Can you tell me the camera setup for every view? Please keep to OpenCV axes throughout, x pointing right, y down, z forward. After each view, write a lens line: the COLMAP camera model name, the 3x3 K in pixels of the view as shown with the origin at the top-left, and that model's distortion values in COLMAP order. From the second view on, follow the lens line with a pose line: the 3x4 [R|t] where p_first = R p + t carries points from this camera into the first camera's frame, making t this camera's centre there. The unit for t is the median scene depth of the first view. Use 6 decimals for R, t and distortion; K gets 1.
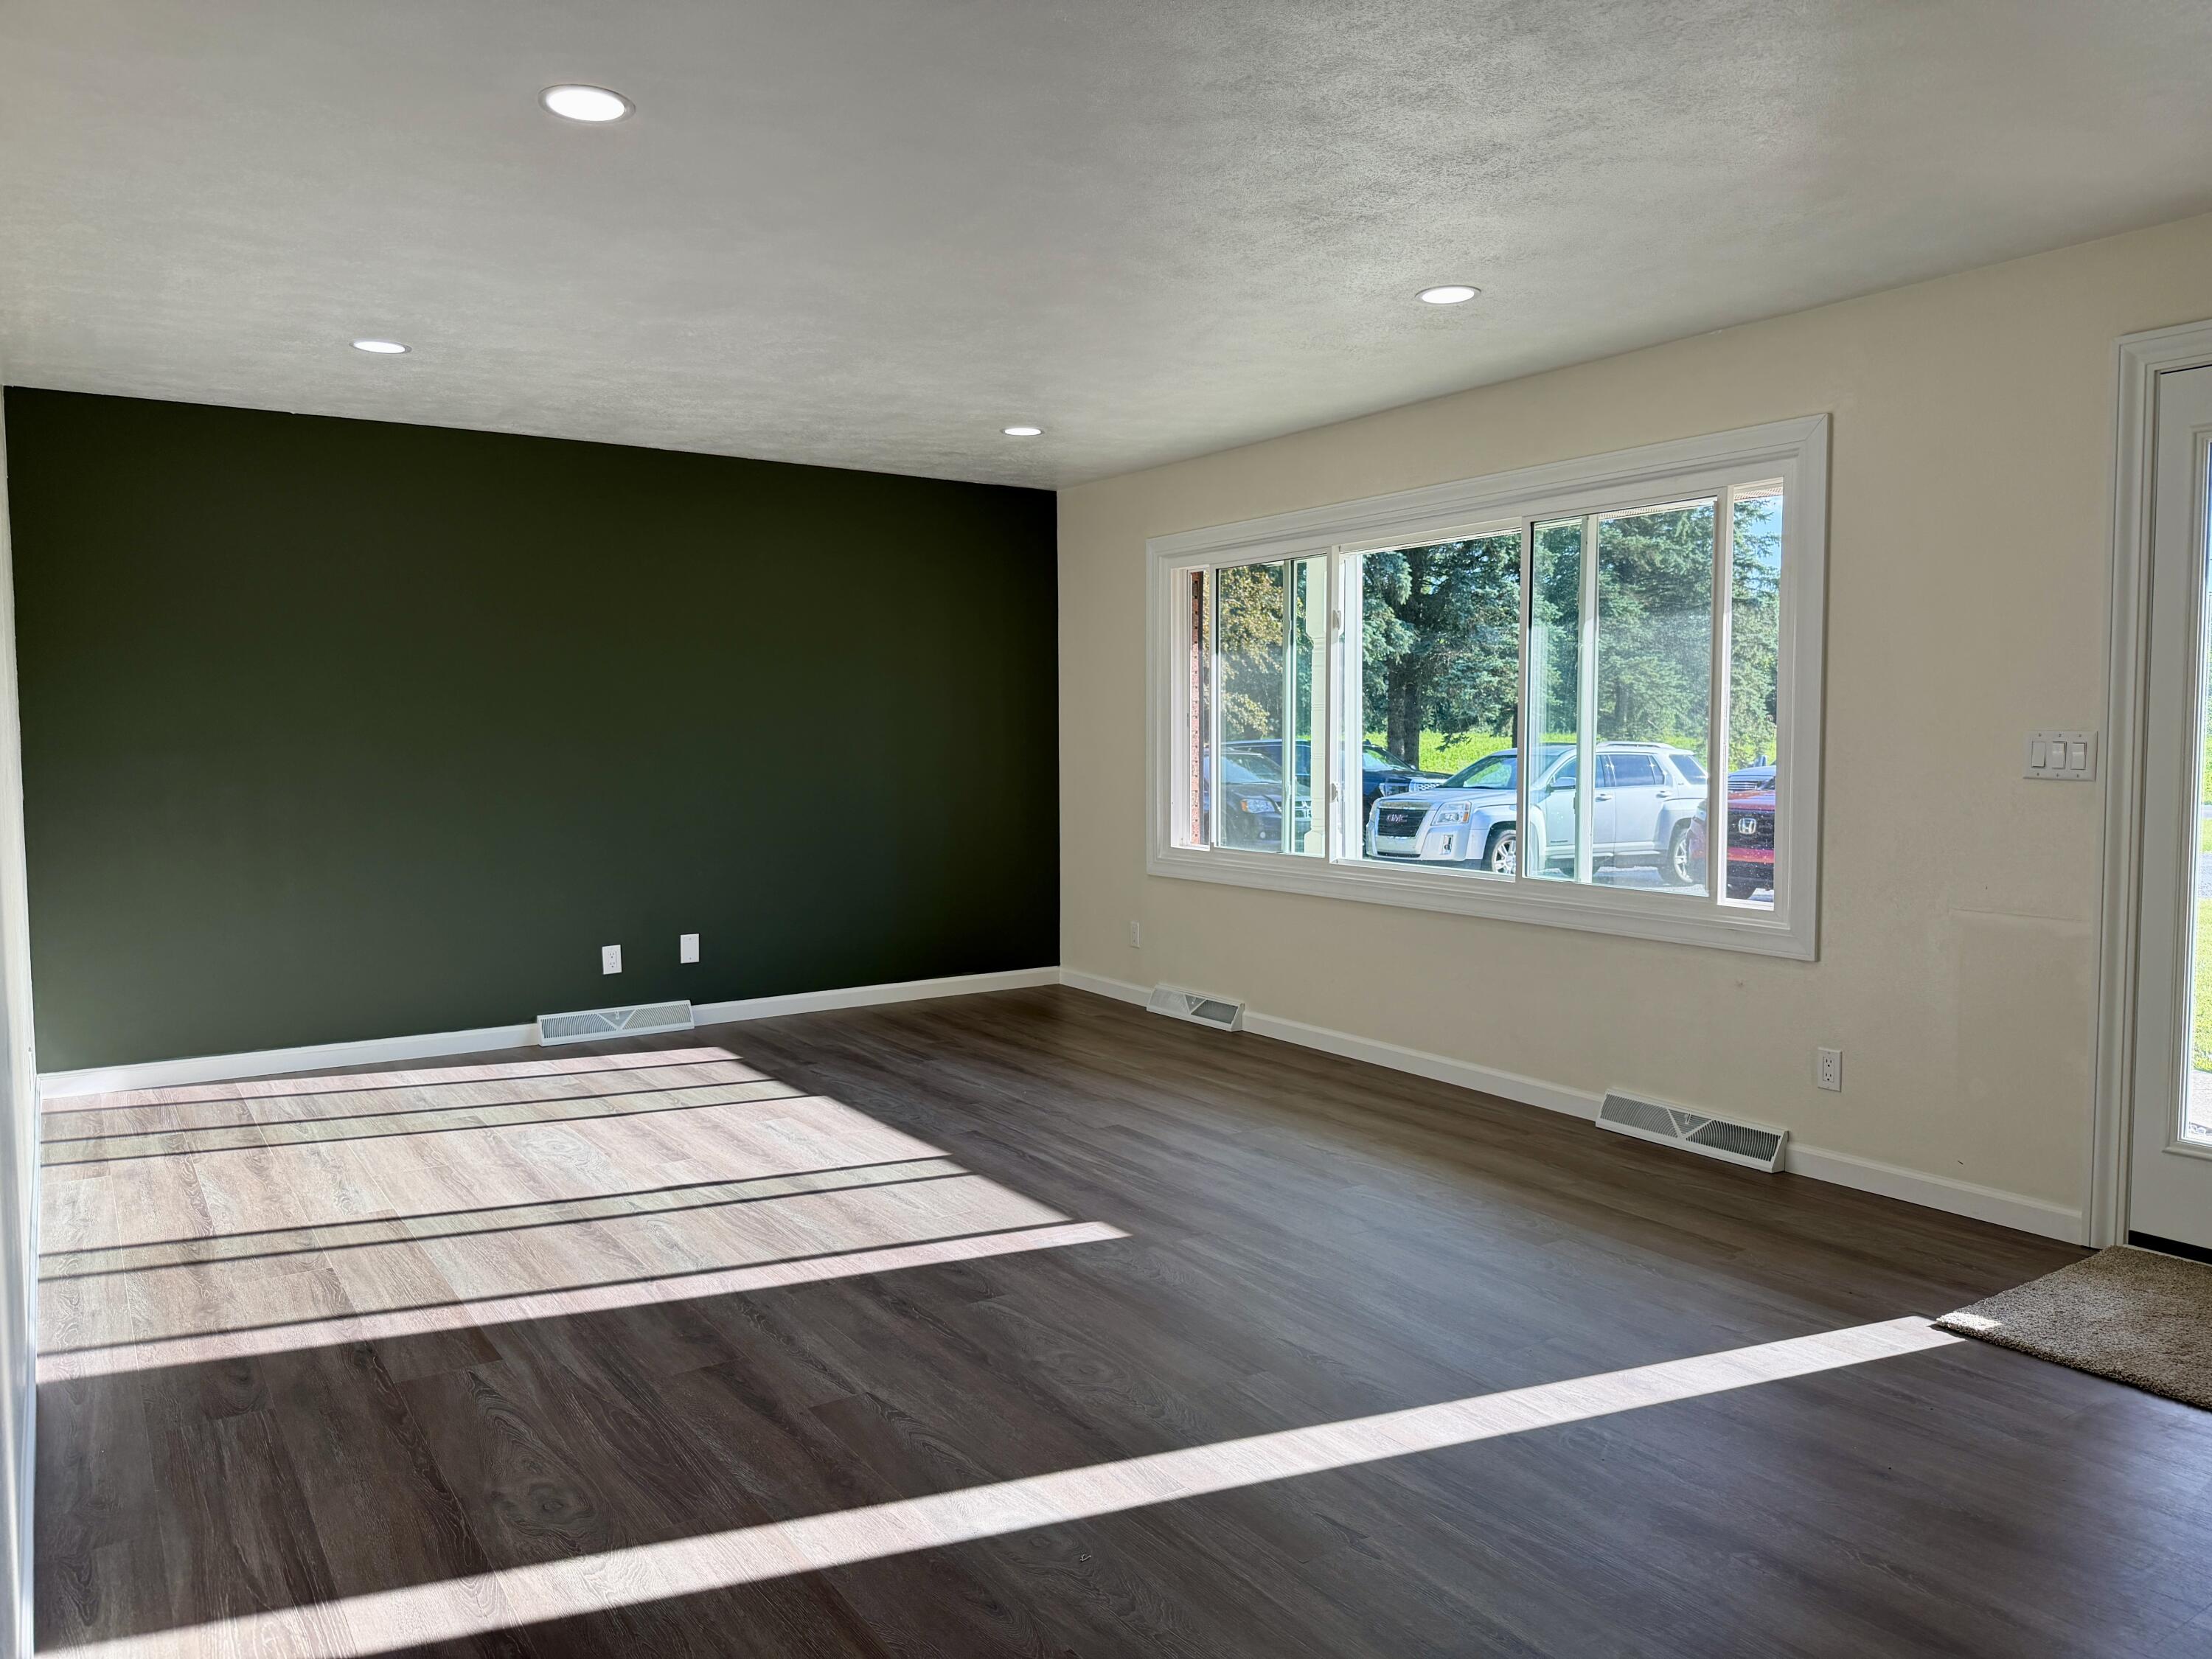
lens RADIAL K [[1568.5, 0, 1106.0], [0, 1568.5, 829.5], [0, 0, 1]] dist [-0.001495, -0.003133]
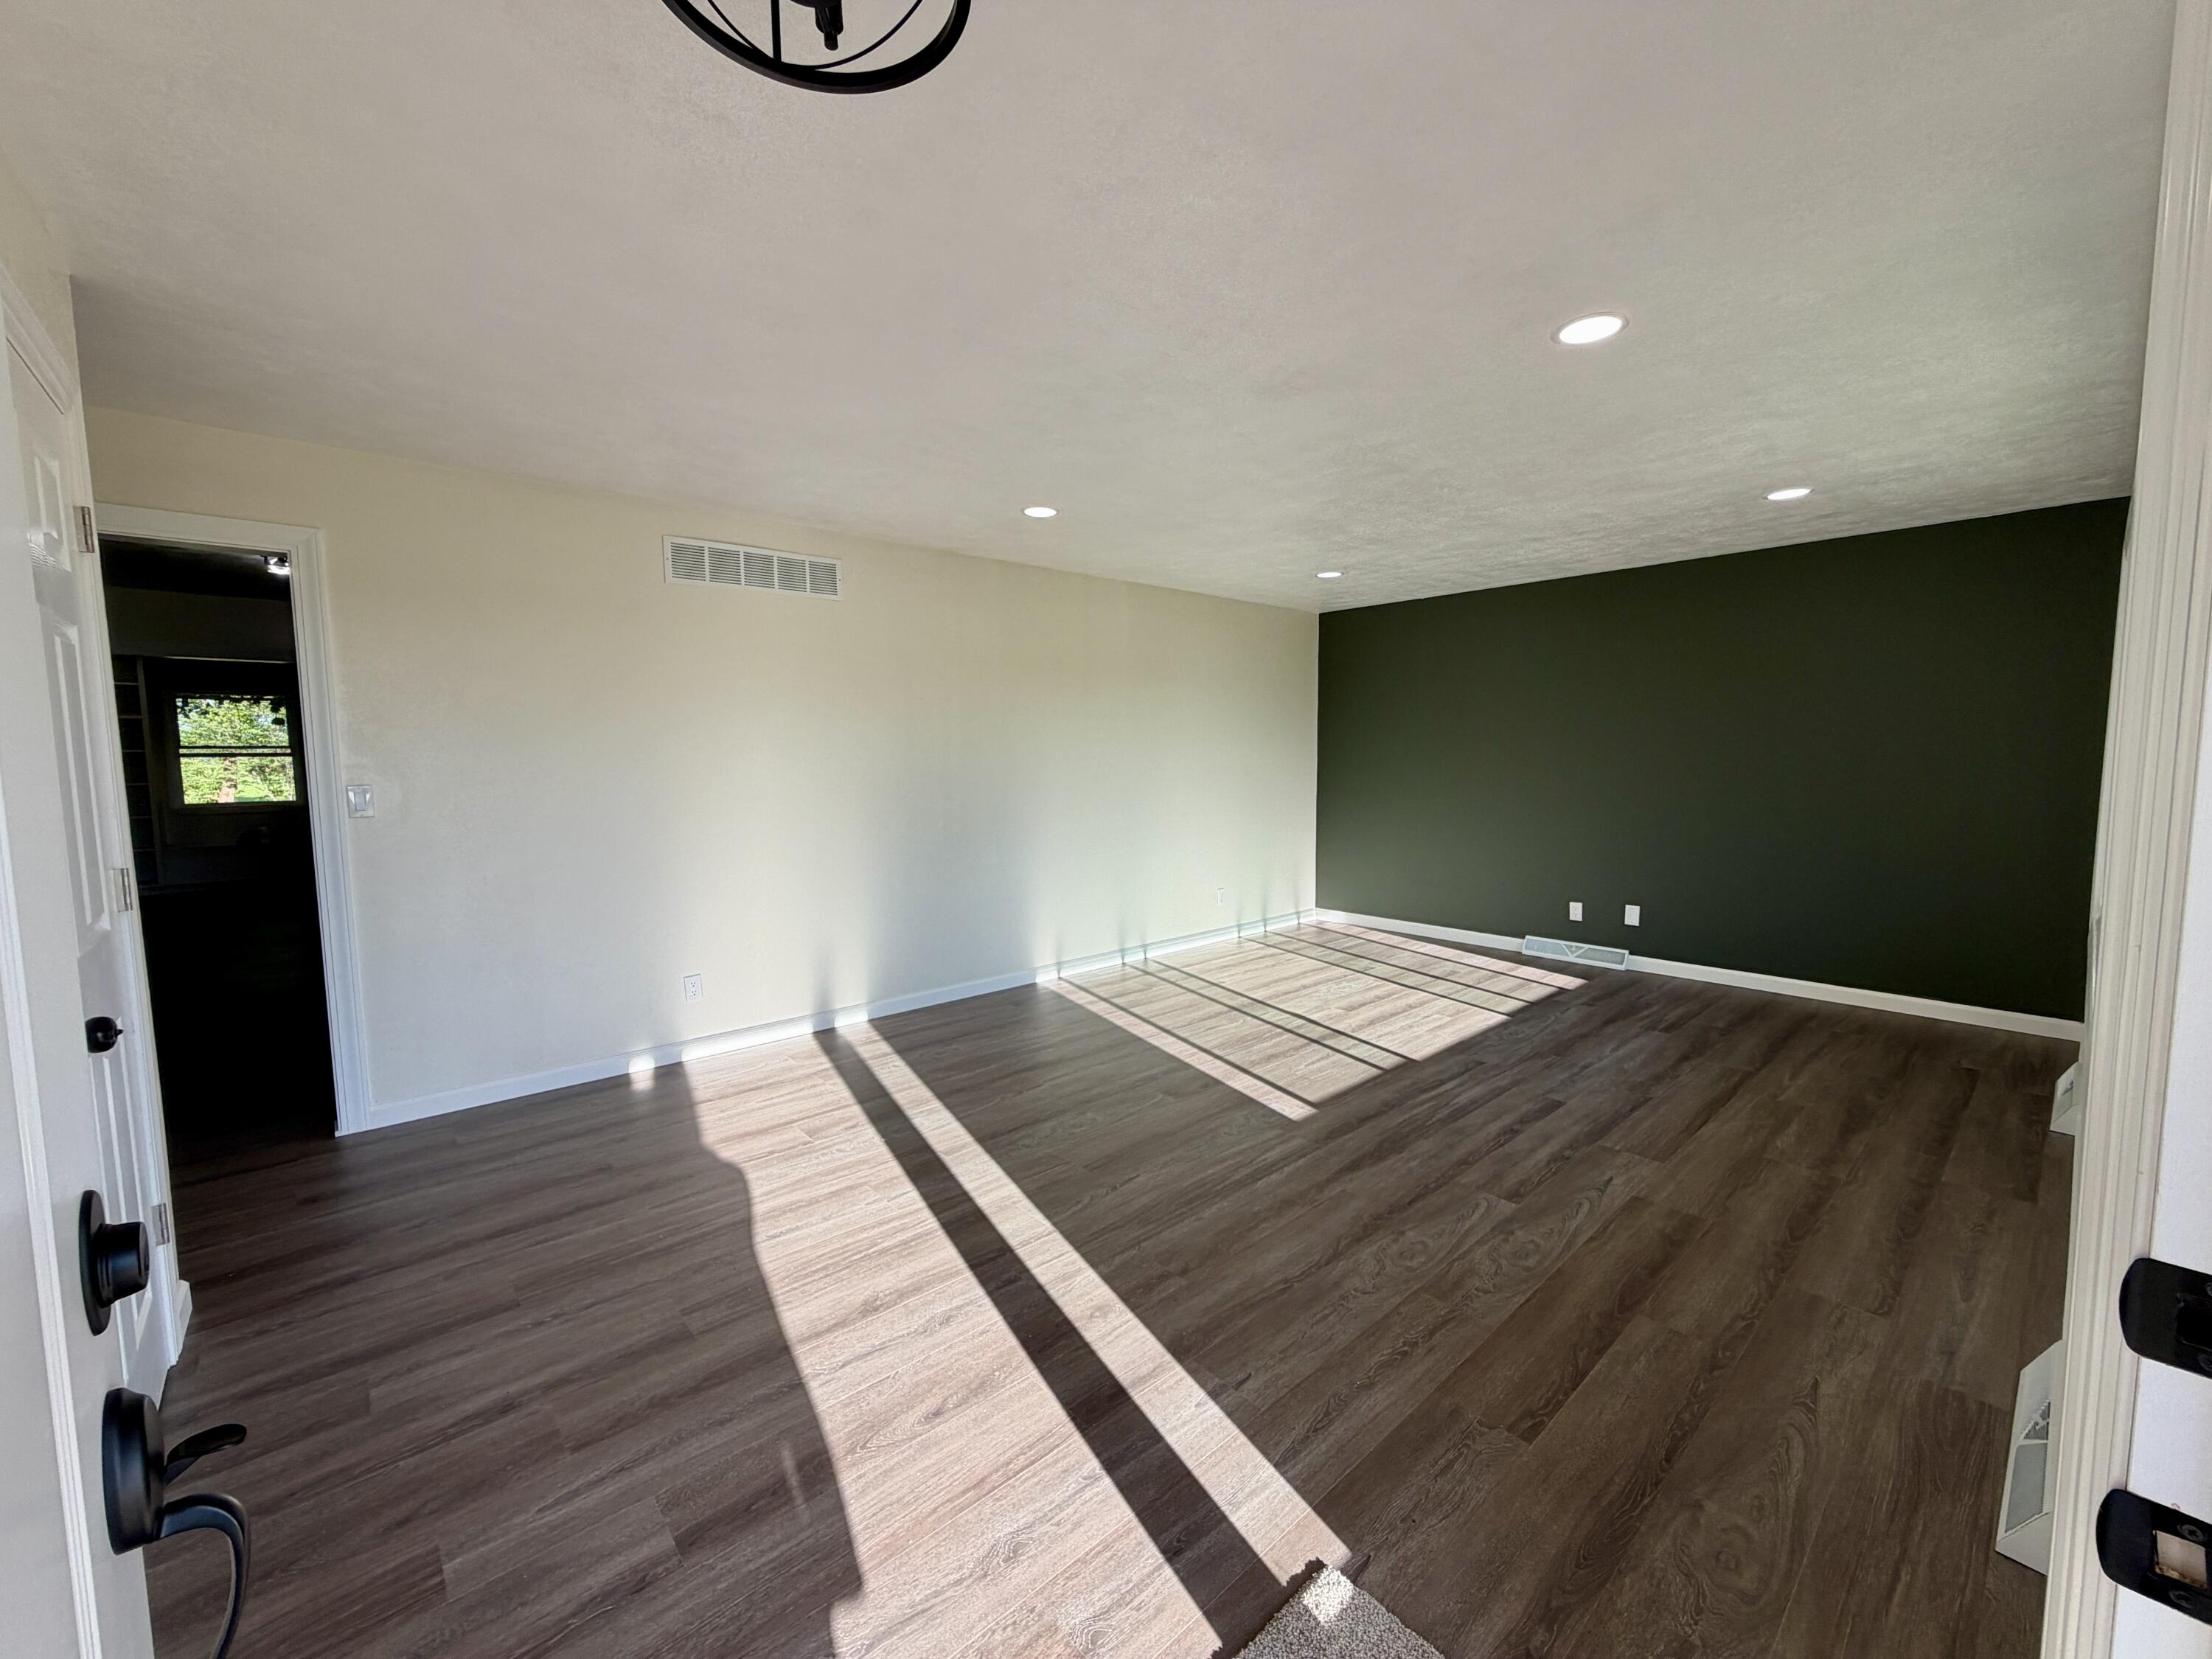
lens RADIAL K [[882.7, 0, 1102.0], [0, 882.7, 826.4], [0, 0, 1]] dist [-0.002652, -0.000160]
pose [[0.132700, 0.091830, -0.986893, 0.726957], [-0.057401, 0.994740, 0.084842, -0.072737], [0.989493, 0.045390, 0.137273, 0.635409]]
